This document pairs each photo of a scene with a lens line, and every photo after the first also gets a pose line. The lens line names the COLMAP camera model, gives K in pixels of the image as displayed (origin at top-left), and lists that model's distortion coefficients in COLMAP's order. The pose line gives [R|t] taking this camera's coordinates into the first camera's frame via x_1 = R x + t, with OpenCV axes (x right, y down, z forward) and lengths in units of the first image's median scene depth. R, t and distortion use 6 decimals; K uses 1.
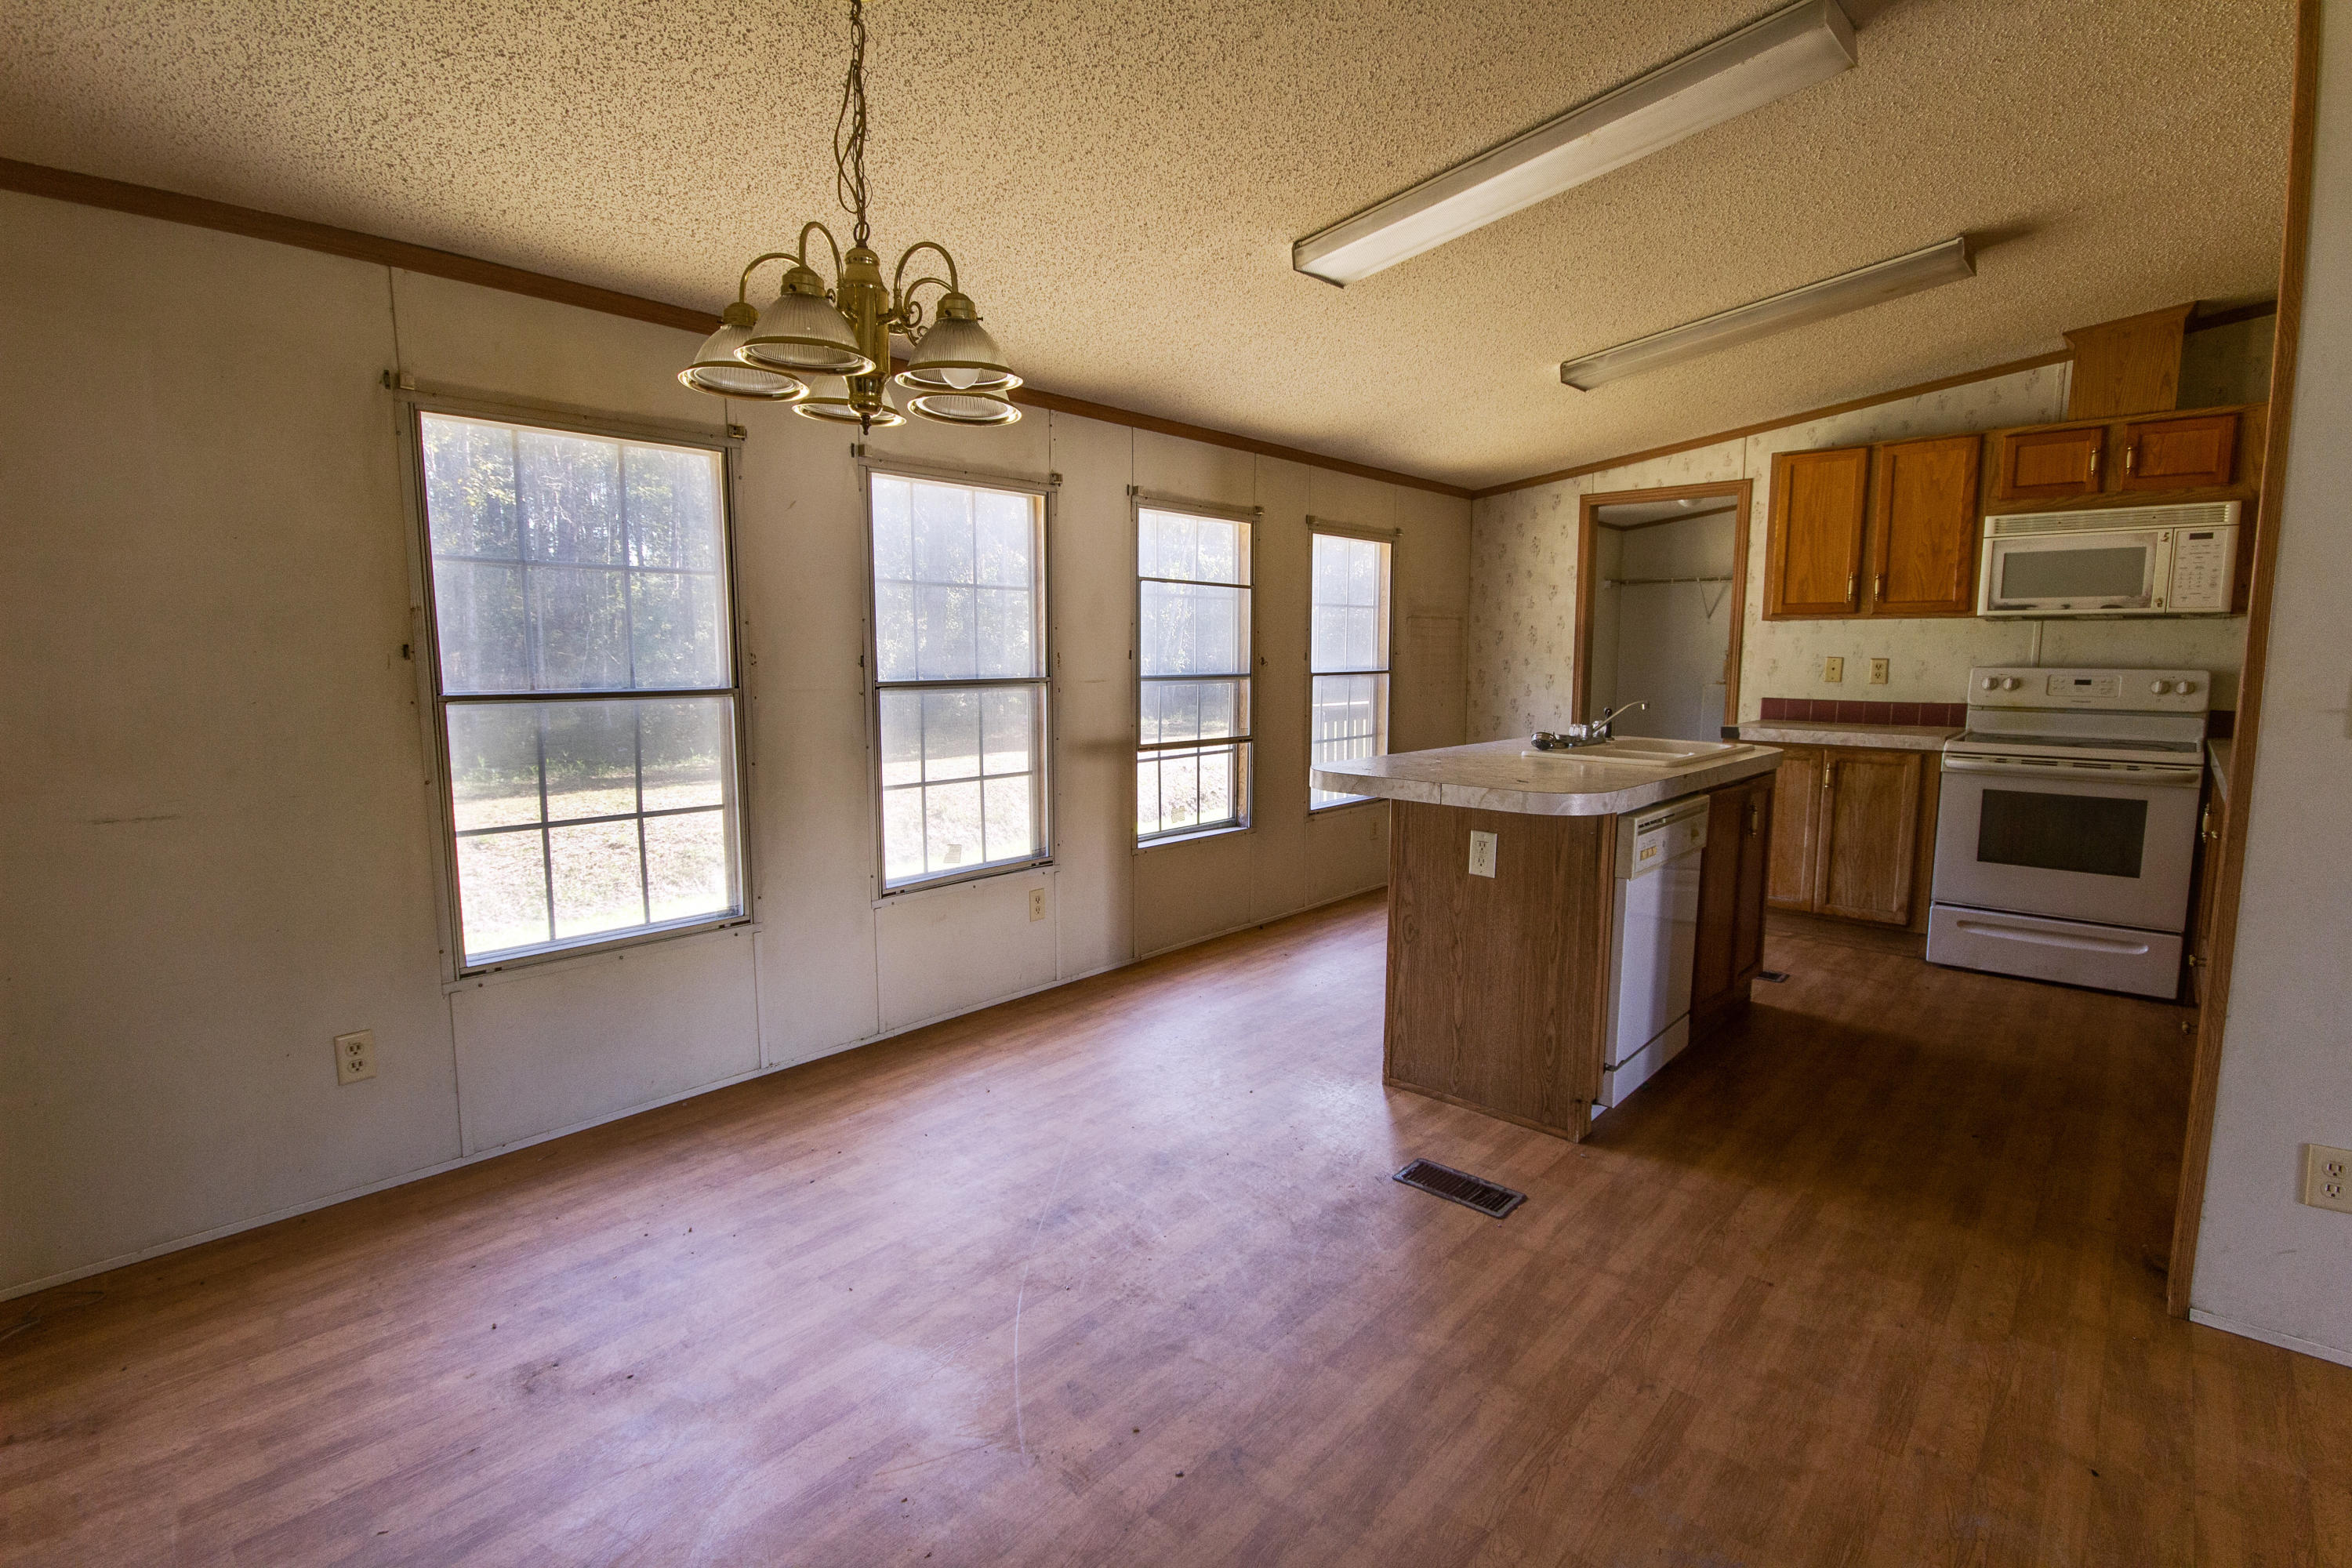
lens RADIAL K [[1106.7, 0, 1177.6], [0, 1106.7, 783.1], [0, 0, 1]] dist [0.003603, -0.001007]
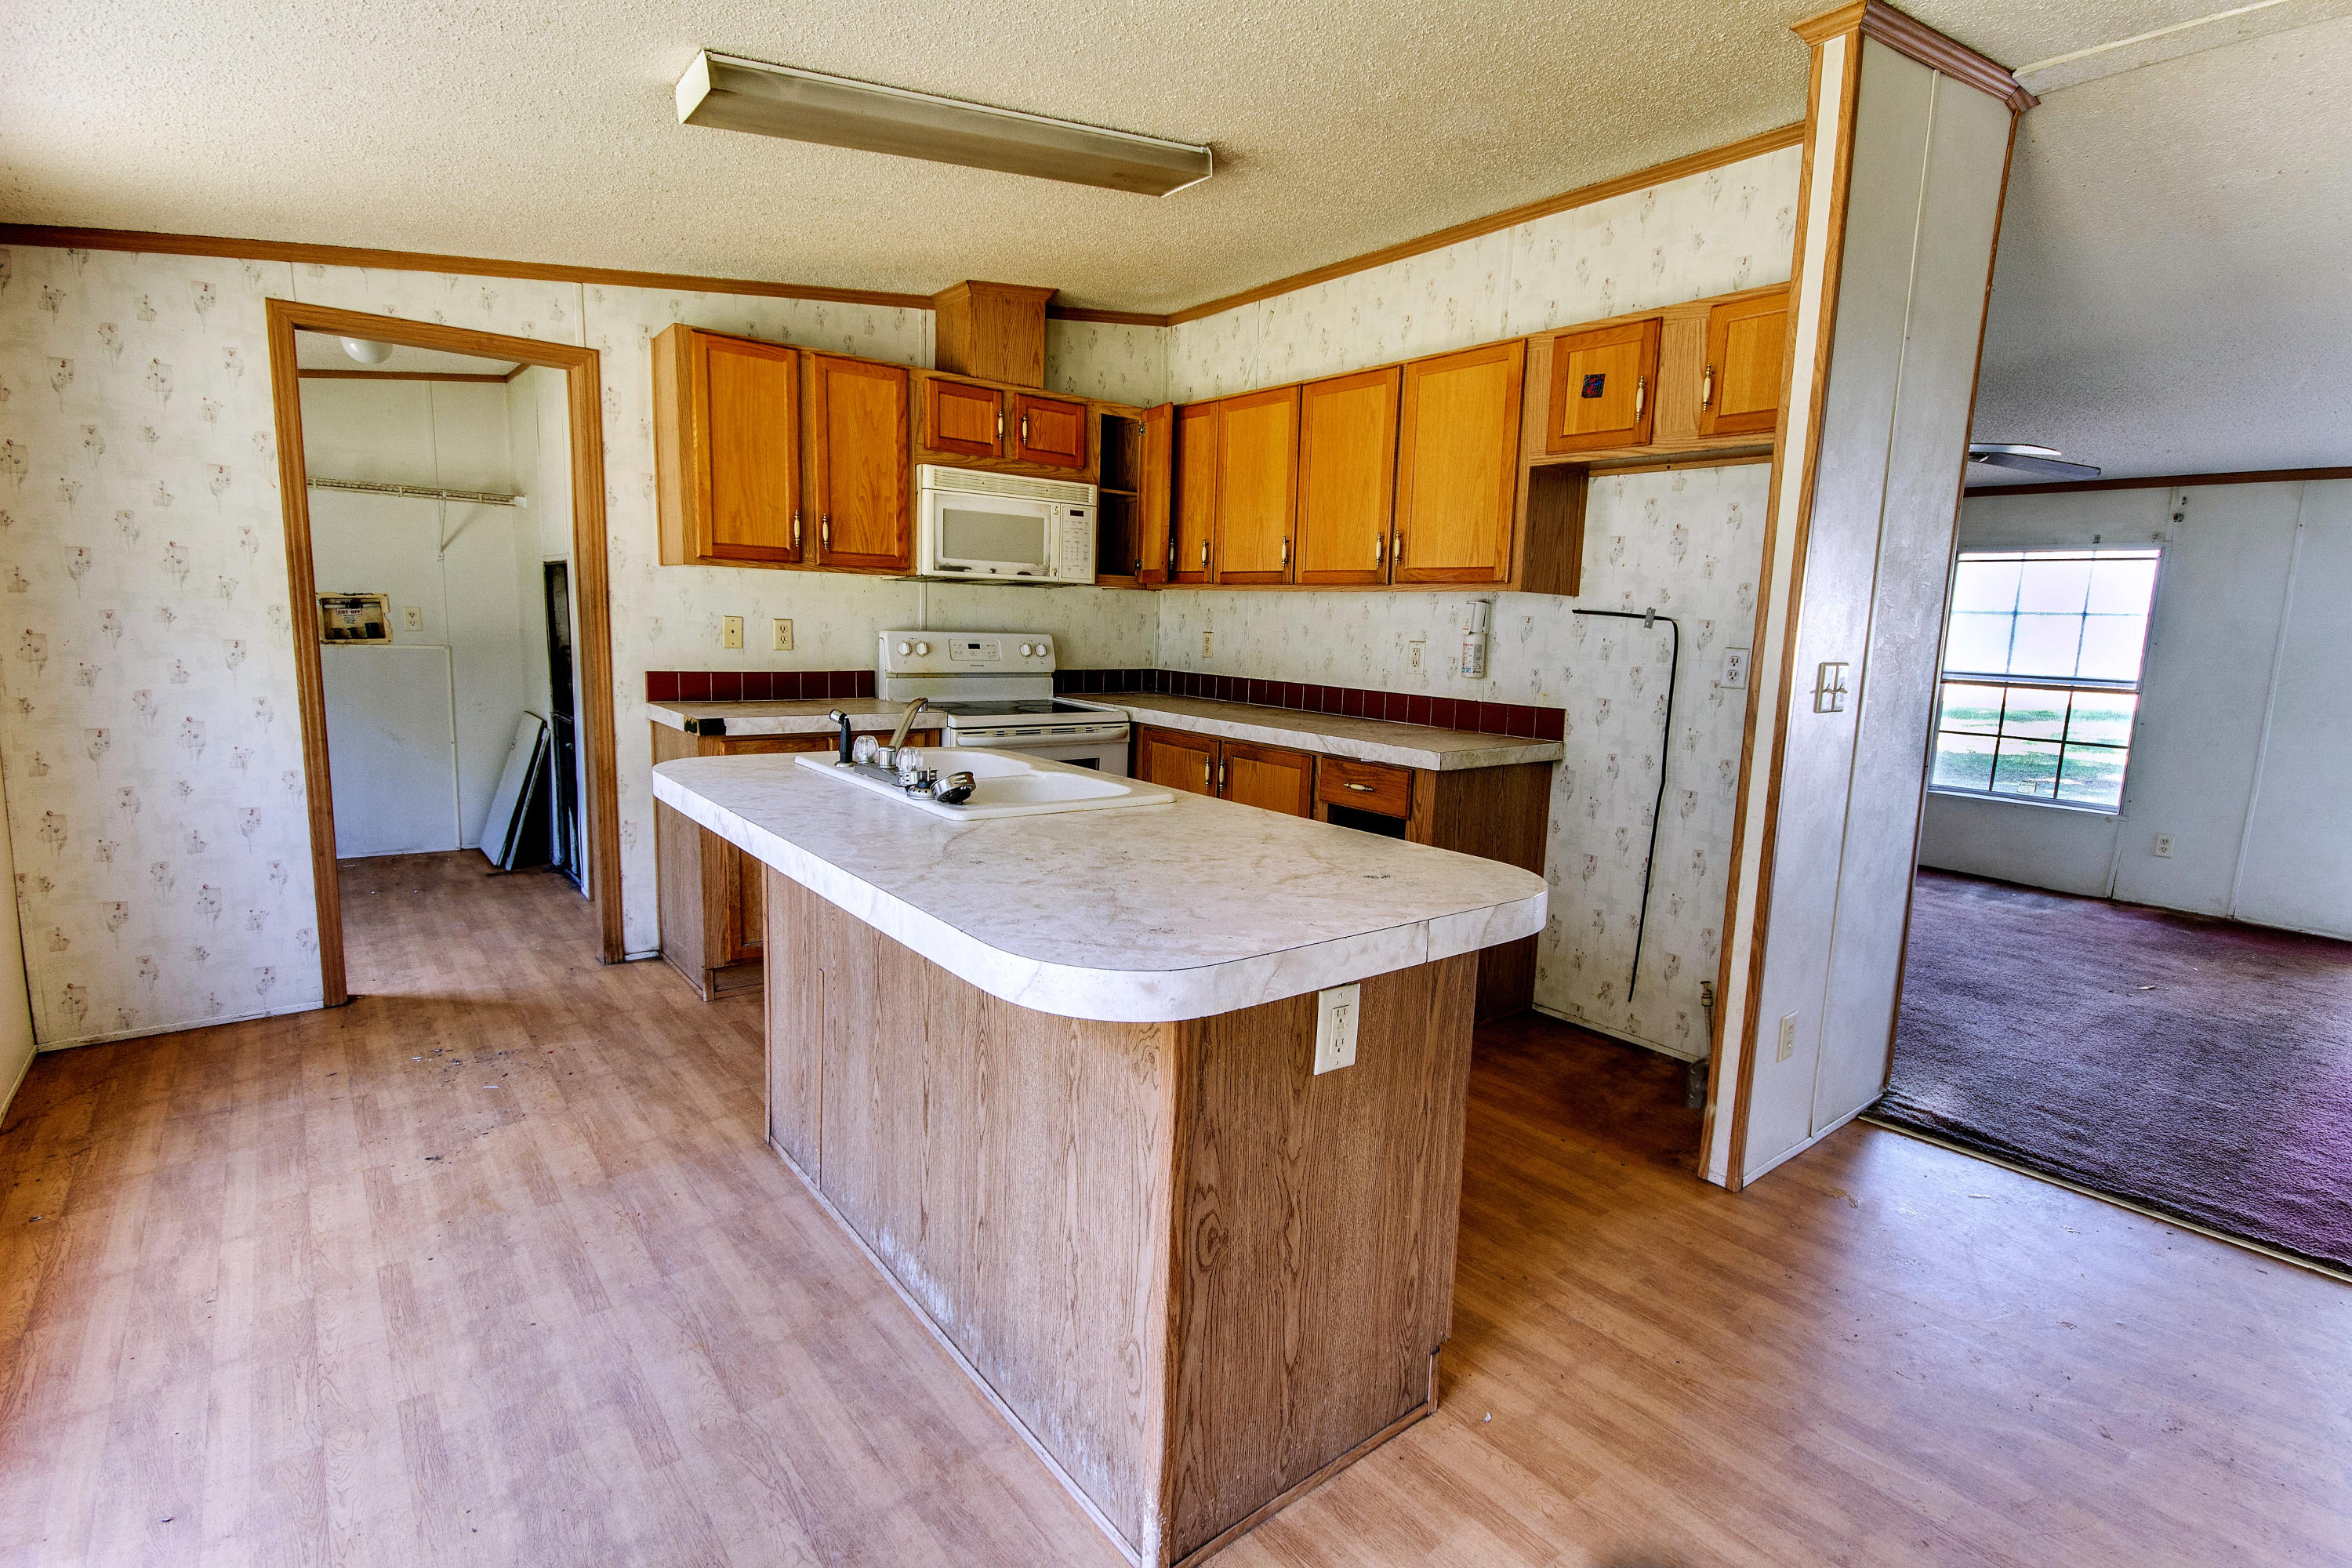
lens RADIAL K [[1106.7, 0, 1176.3], [0, 1106.7, 776.2], [0, 0, 1]] dist [0.003603, -0.001007]
pose [[0.151339, -0.138743, 0.978697, -0.156783], [0.086996, 0.988128, 0.126627, -0.085940], [-0.984646, 0.065979, 0.161612, 0.667208]]
